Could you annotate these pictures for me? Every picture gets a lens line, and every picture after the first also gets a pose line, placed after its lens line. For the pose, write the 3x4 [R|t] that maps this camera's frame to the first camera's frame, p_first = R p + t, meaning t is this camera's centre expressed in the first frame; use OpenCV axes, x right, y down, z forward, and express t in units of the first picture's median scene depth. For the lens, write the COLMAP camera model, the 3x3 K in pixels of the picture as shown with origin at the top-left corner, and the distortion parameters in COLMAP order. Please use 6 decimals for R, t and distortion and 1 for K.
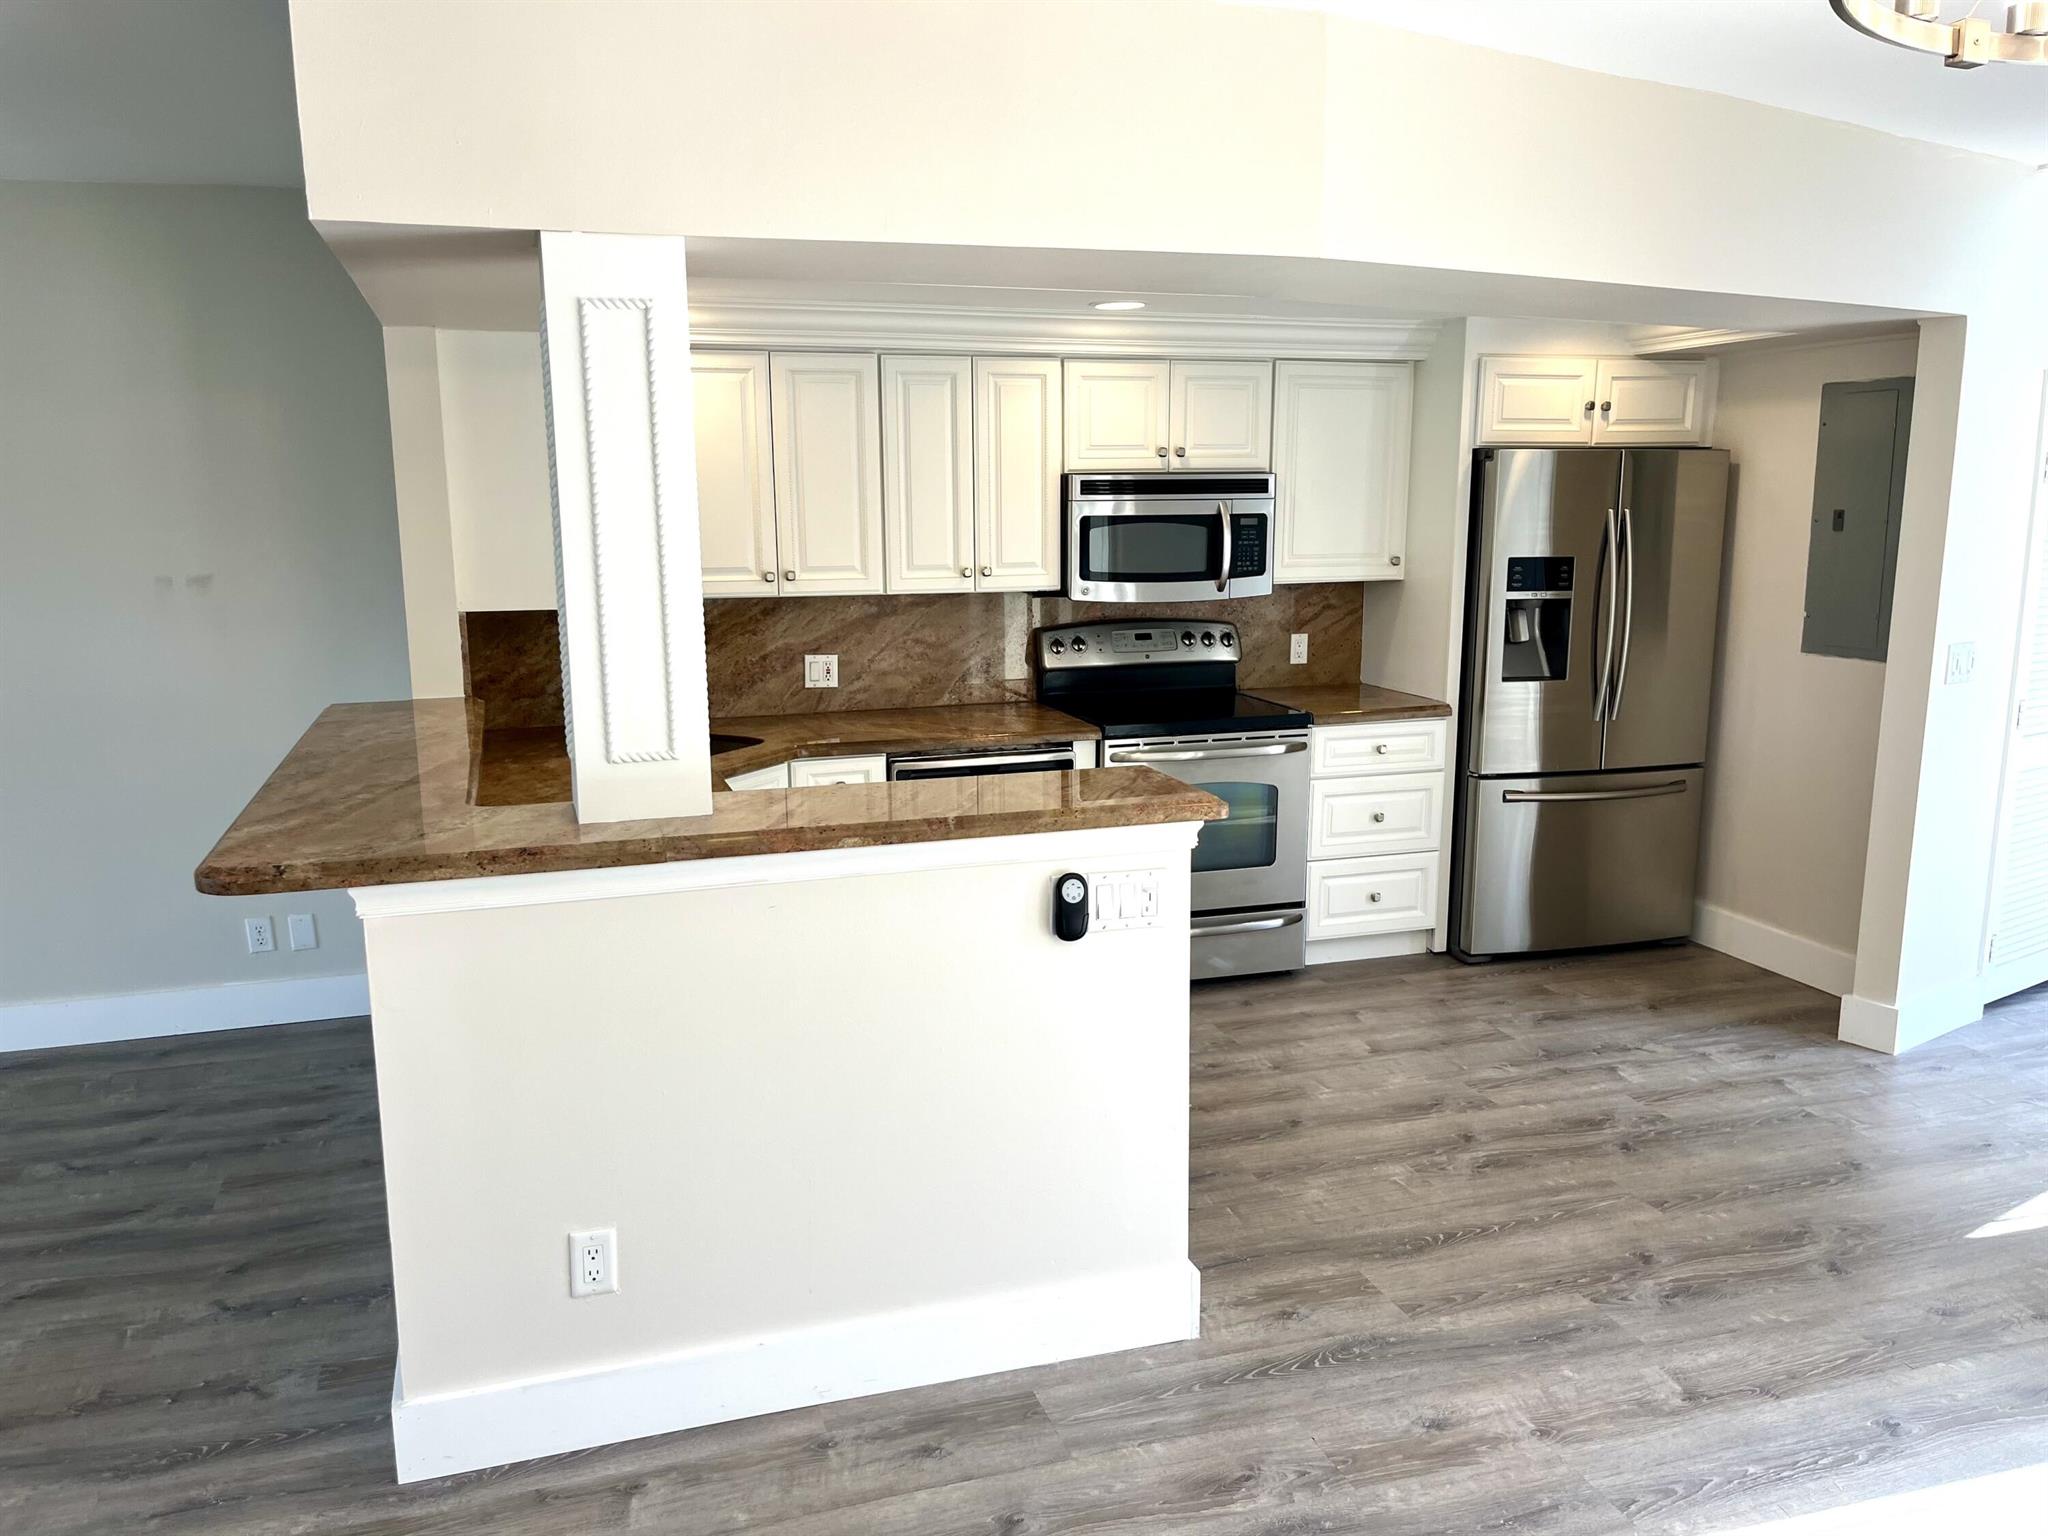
lens RADIAL K [[1557.0, 0, 1003.1], [0, 1557.0, 787.2], [0, 0, 1]] dist [0.067532, -0.100407]
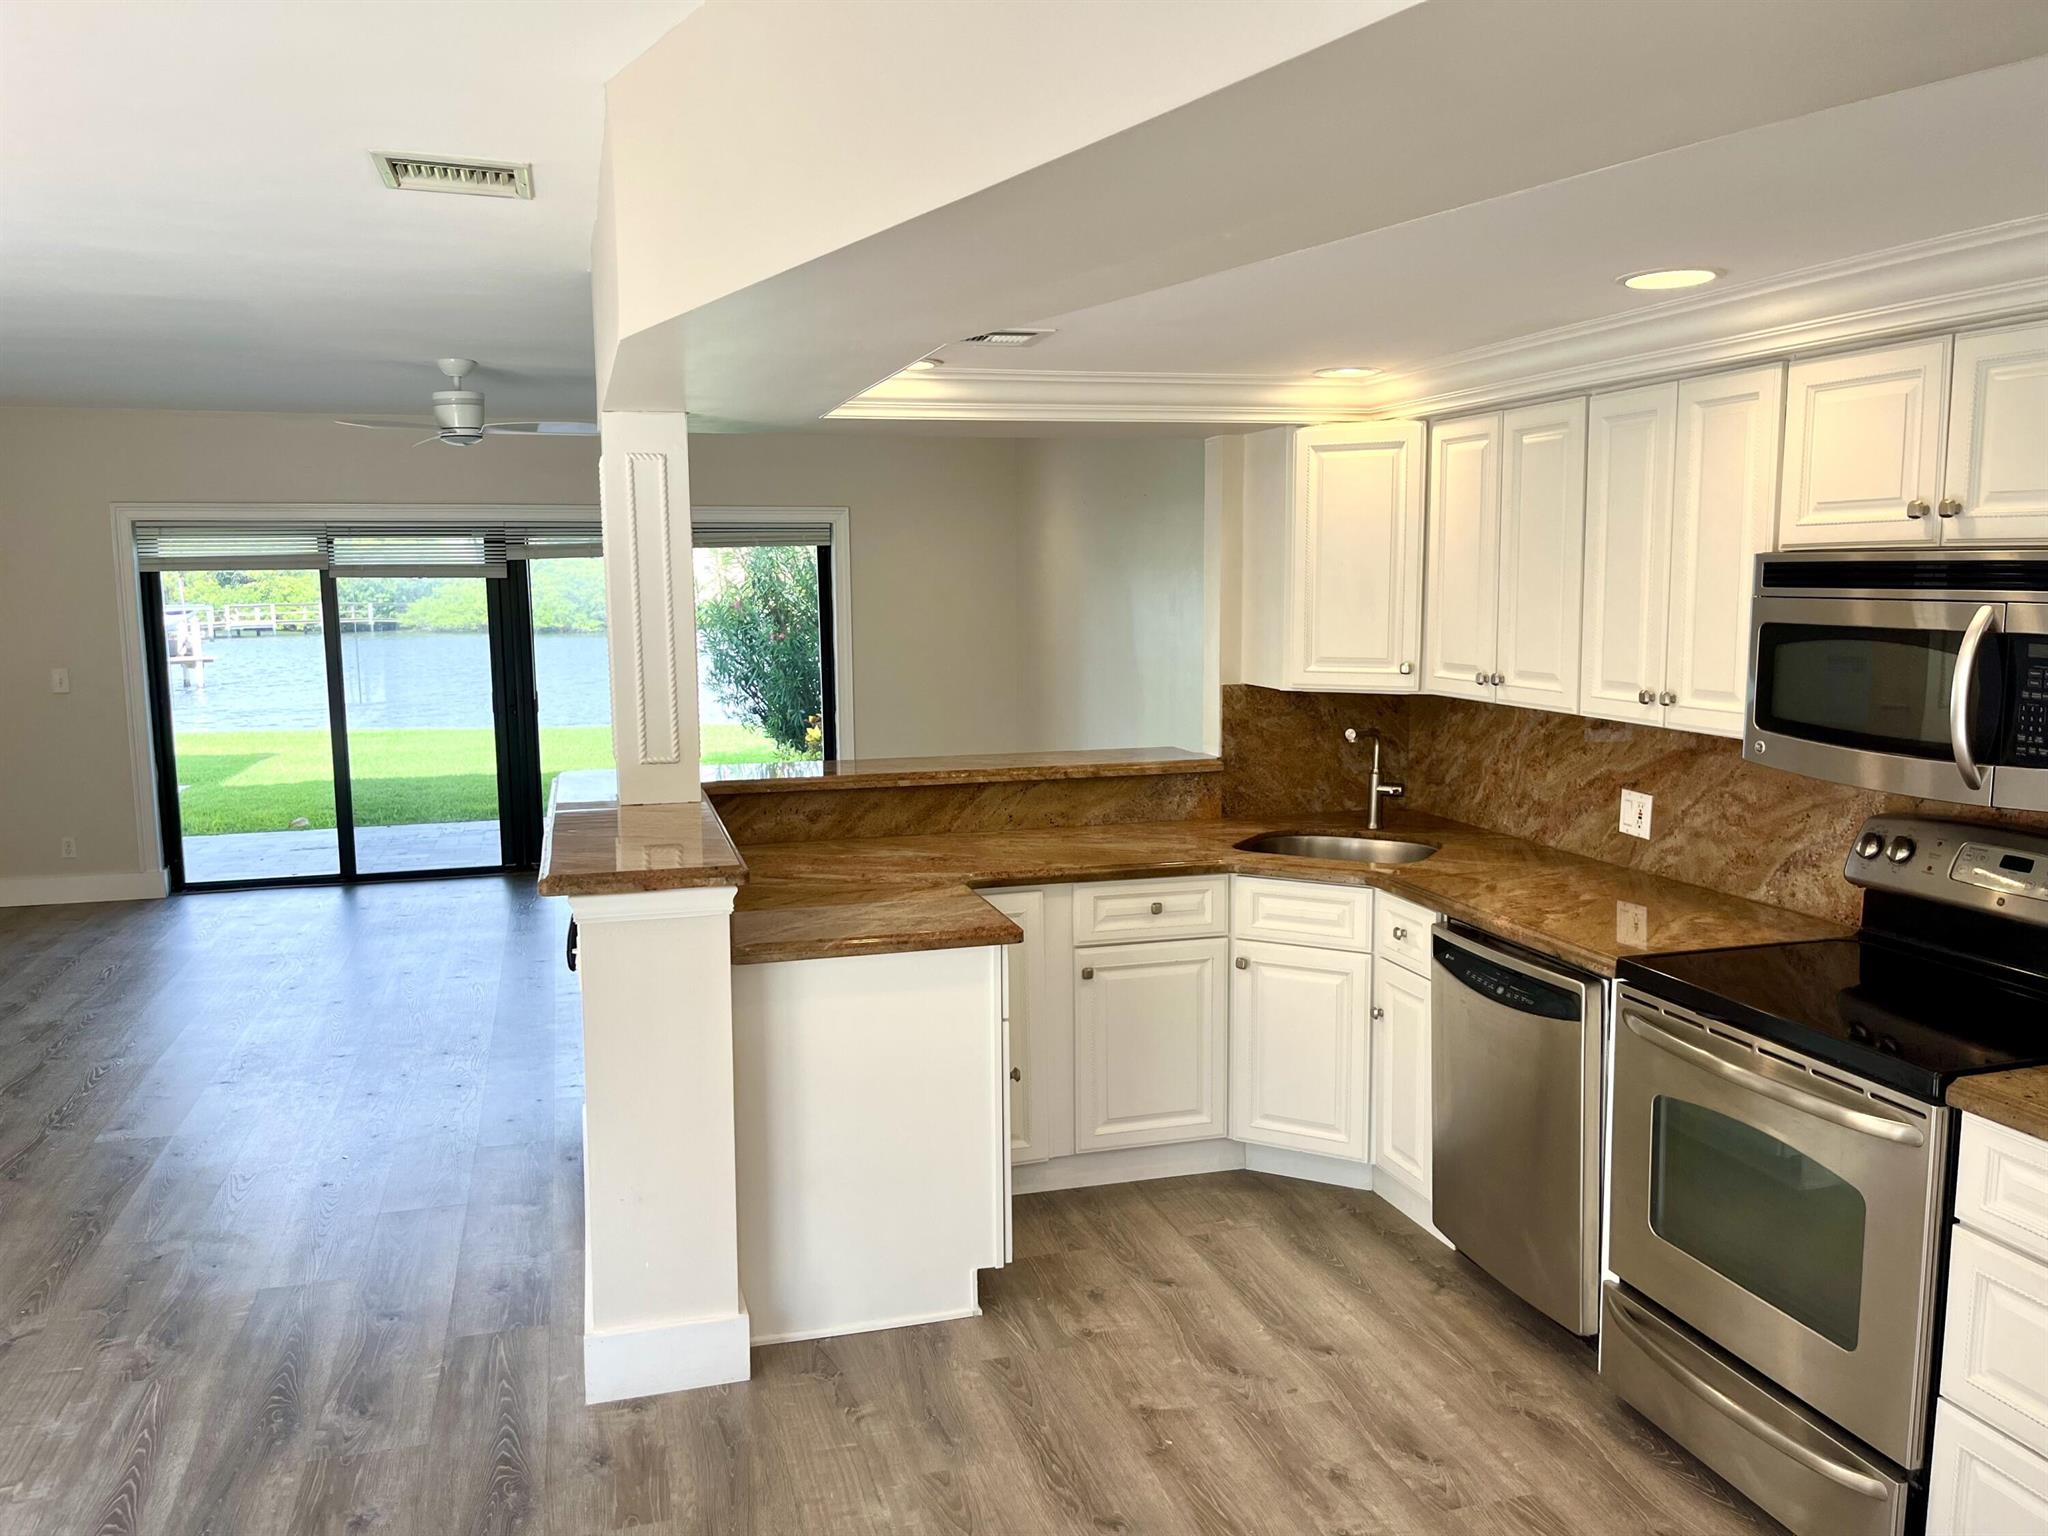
lens RADIAL K [[1554.8, 0, 1021.2], [0, 1554.8, 777.4], [0, 0, 1]] dist [0.064285, -0.101536]
pose [[-0.023394, 0.138967, -0.990021, 0.649829], [-0.182808, 0.973000, 0.140897, -0.147689], [0.982870, 0.184279, 0.002642, 0.725964]]
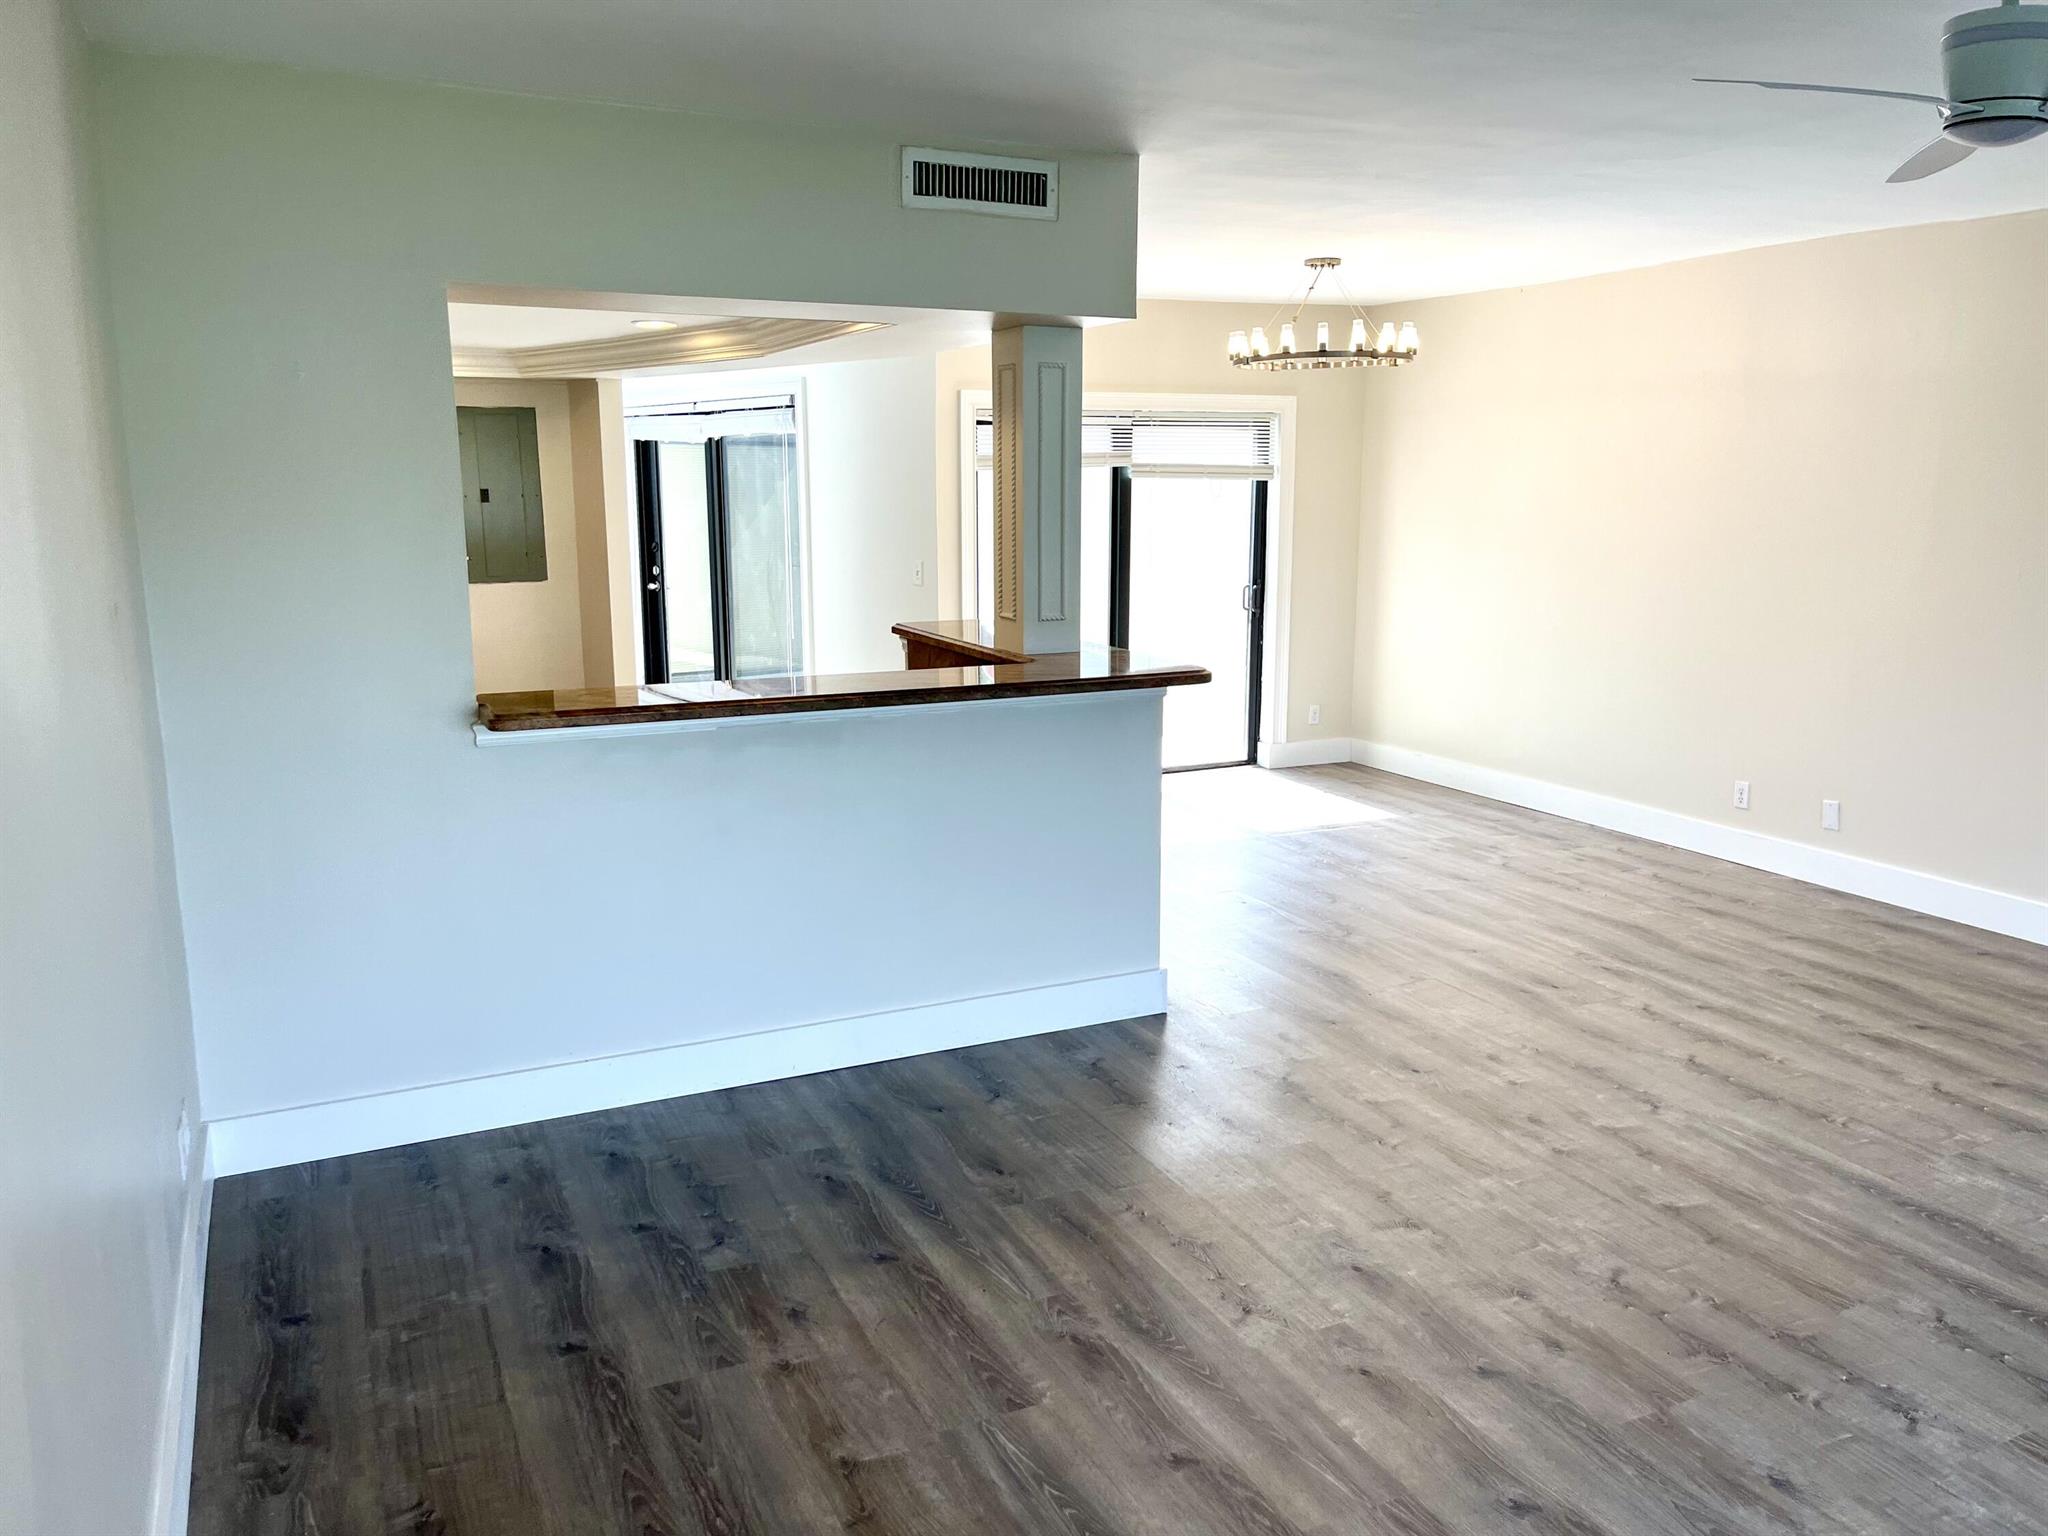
lens RADIAL K [[1554.8, 0, 1021.2], [0, 1554.8, 777.4], [0, 0, 1]] dist [0.064285, -0.101536]
pose [[-0.126177, -0.183693, 0.974852, -1.078903], [0.194094, 0.959141, 0.205855, -0.115437], [-0.972834, 0.215187, -0.085368, 0.655836]]
